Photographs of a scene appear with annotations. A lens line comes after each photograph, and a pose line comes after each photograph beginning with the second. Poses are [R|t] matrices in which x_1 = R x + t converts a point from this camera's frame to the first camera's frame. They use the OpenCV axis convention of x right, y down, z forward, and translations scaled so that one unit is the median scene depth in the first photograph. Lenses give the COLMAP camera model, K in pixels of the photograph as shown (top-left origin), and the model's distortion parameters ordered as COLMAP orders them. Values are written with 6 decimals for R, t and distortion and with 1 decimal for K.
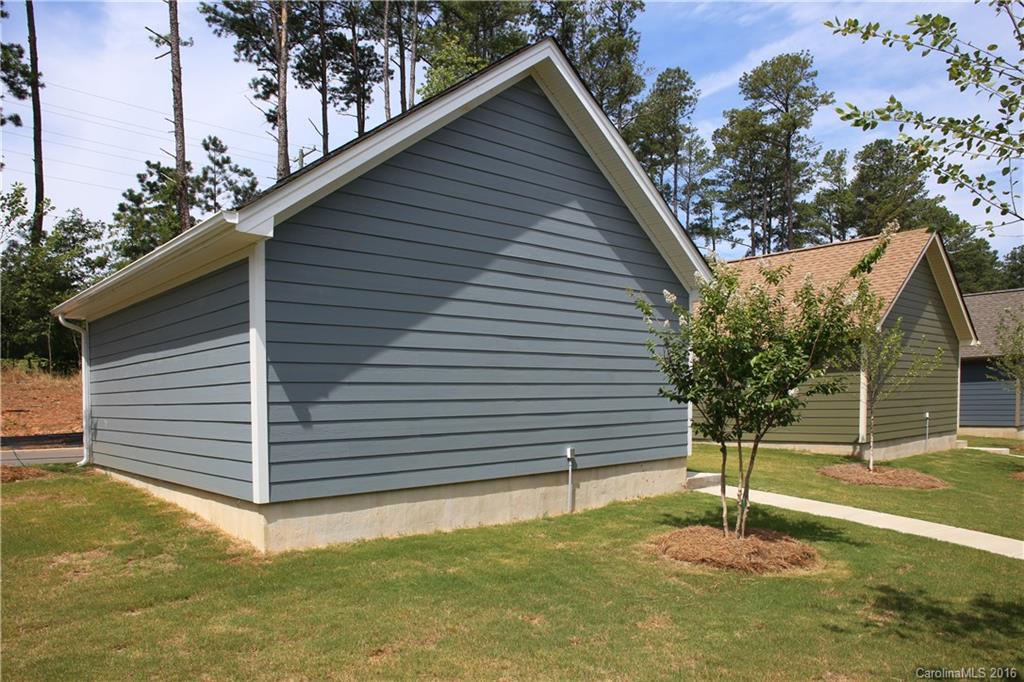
lens RADIAL K [[715.4, 0, 529.3], [0, 715.4, 340.7], [0, 0, 1]] dist [-0.085448, 0.077679]
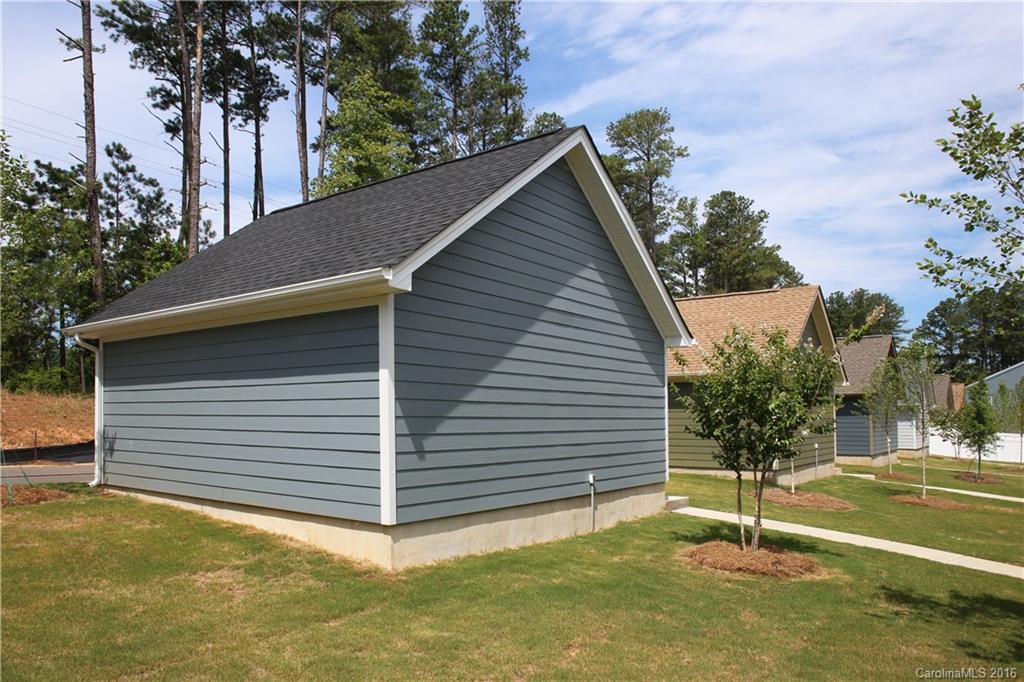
lens RADIAL K [[701.3, 0, 512.4], [0, 701.3, 287.8], [0, 0, 1]] dist [-0.082148, 0.065913]
pose [[0.982765, 0.055561, 0.176310, -0.233430], [-0.036838, 0.993496, -0.107744, -0.019804], [-0.181150, 0.099392, 0.978420, -0.093232]]
